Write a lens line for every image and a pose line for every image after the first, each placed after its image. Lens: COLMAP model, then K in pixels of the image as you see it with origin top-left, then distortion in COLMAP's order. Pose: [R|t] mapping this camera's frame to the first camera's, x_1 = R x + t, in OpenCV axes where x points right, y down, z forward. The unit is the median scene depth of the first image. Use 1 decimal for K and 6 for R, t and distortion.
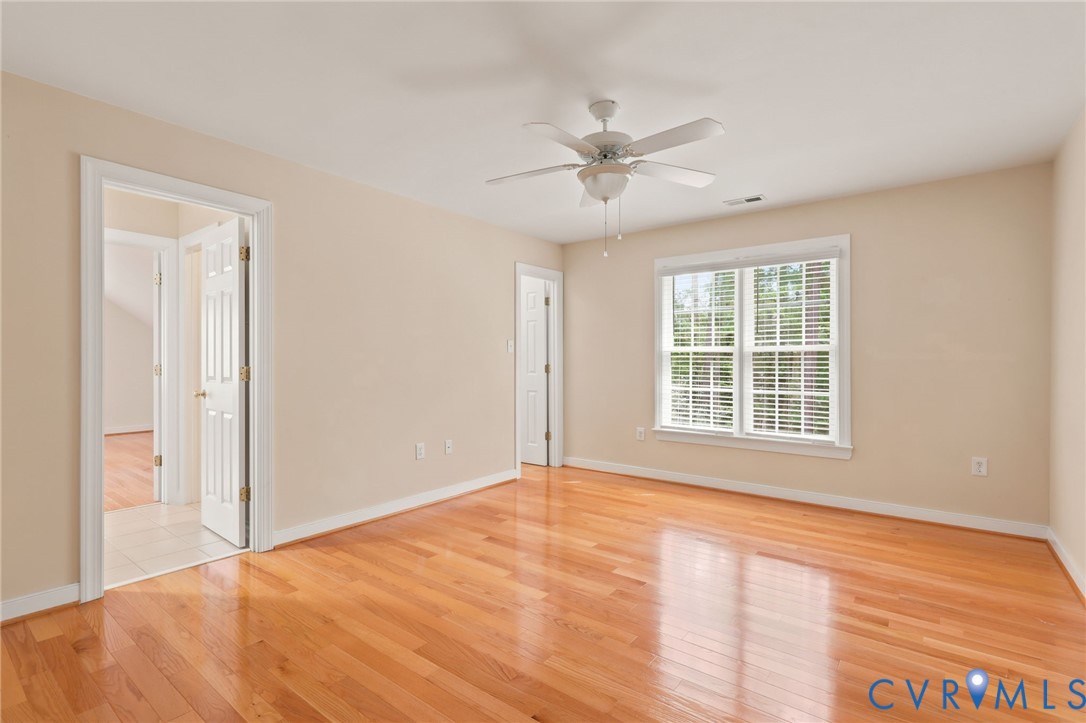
lens RADIAL K [[498.6, 0, 541.5], [0, 498.6, 359.6], [0, 0, 1]] dist [0.005977, 0.000655]
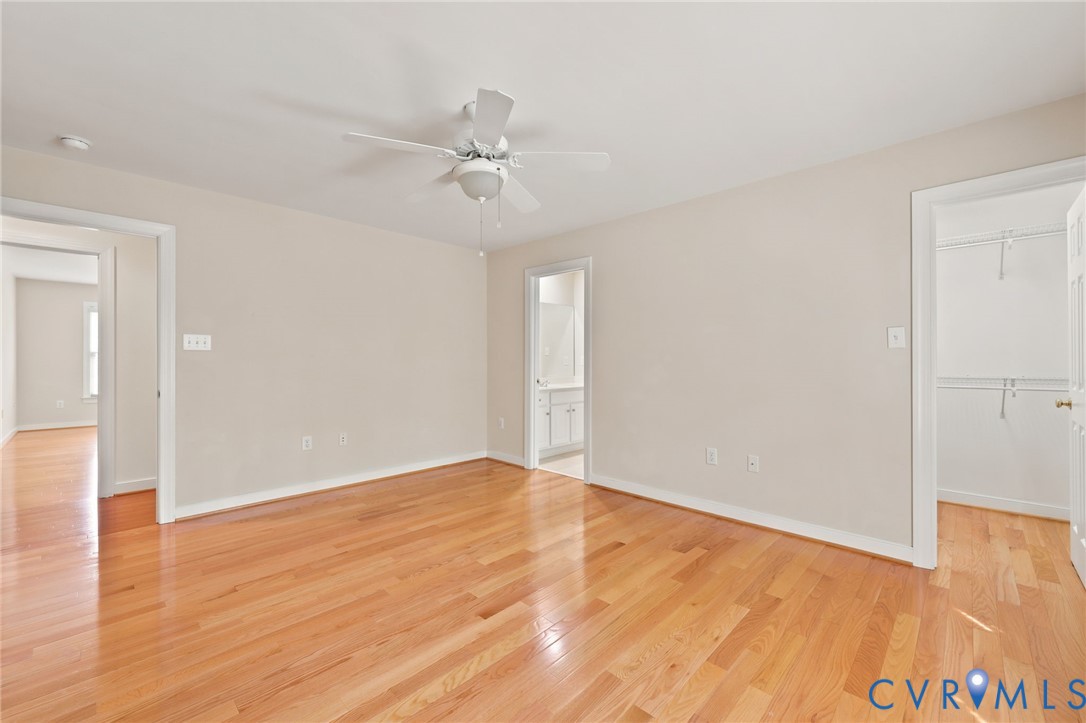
lens RADIAL K [[449.8, 0, 541.7], [0, 449.8, 359.6], [0, 0, 1]] dist [-0.003527, 0.000518]
pose [[-0.106127, 0.005948, -0.994335, 0.752278], [0.001712, 0.999982, 0.005799, -0.005736], [0.994351, -0.001087, -0.106135, 0.912807]]
